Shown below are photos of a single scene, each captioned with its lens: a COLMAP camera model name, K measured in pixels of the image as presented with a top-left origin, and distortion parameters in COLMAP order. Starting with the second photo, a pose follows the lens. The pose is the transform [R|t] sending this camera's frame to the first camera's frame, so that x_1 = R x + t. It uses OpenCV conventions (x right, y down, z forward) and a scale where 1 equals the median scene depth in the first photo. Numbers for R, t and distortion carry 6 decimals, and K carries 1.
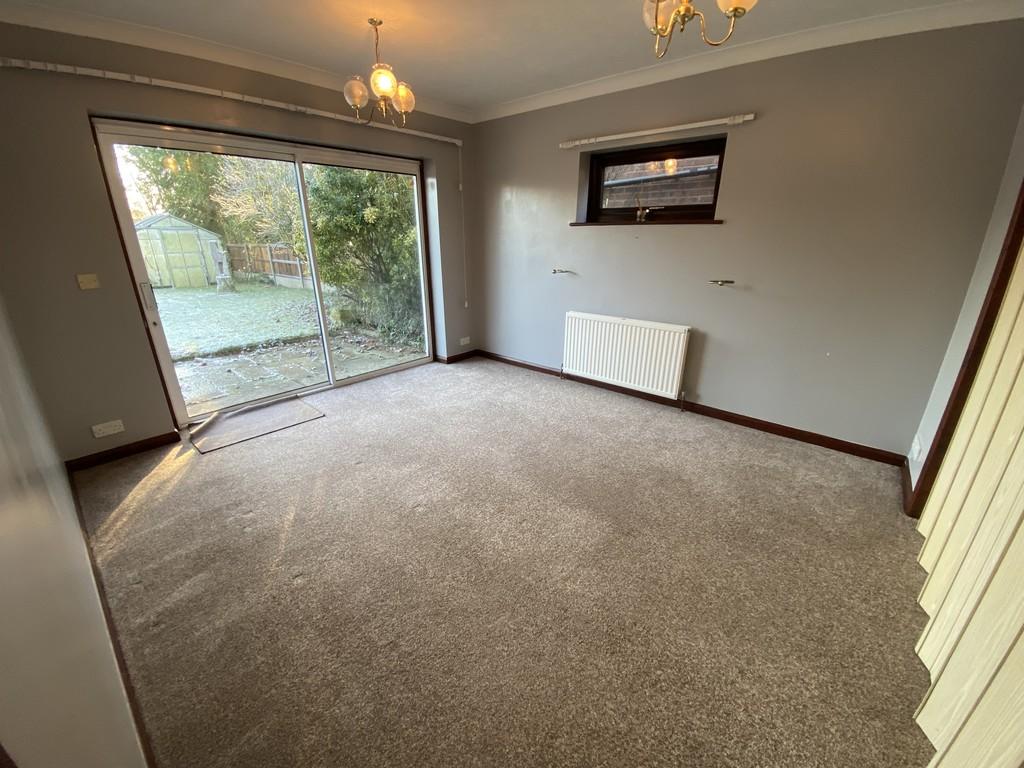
lens RADIAL K [[419.3, 0, 512.0], [0, 419.3, 384.0], [0, 0, 1]] dist [-0.000908, -0.000256]
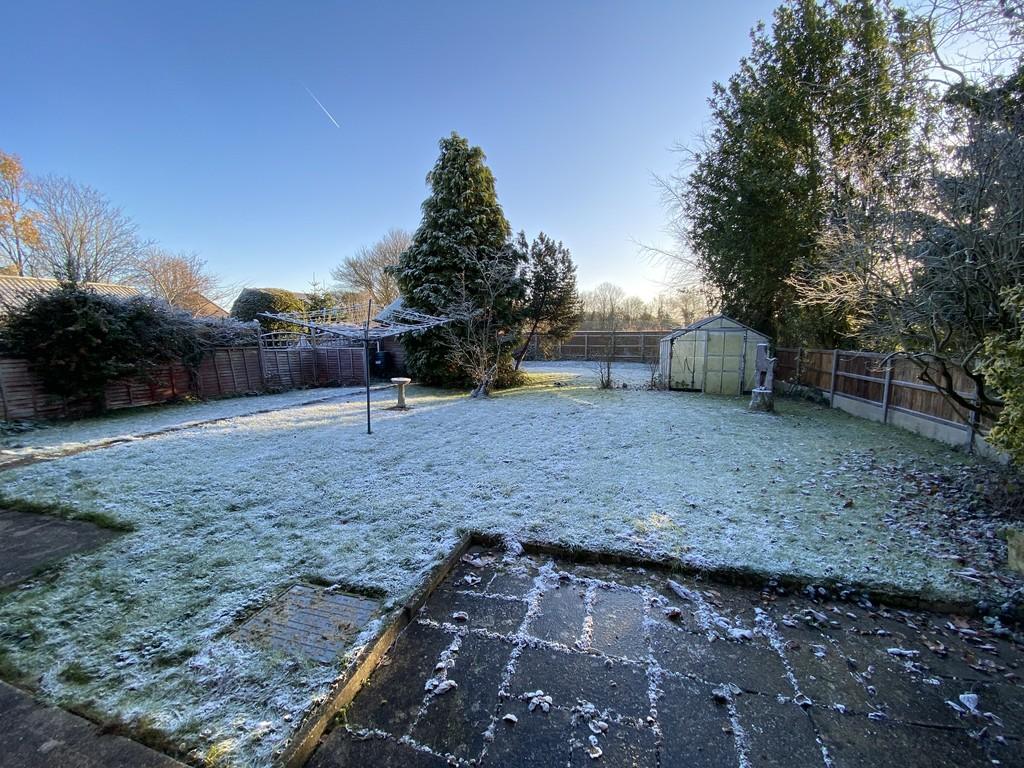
lens RADIAL K [[419.3, 0, 512.0], [0, 419.3, 384.0], [0, 0, 1]] dist [-0.000908, -0.000256]
pose [[0.435773, 0.107214, -0.893648, -0.194370], [-0.309933, 0.950032, -0.037155, -0.090137], [0.845011, 0.293163, 0.447227, 0.257720]]
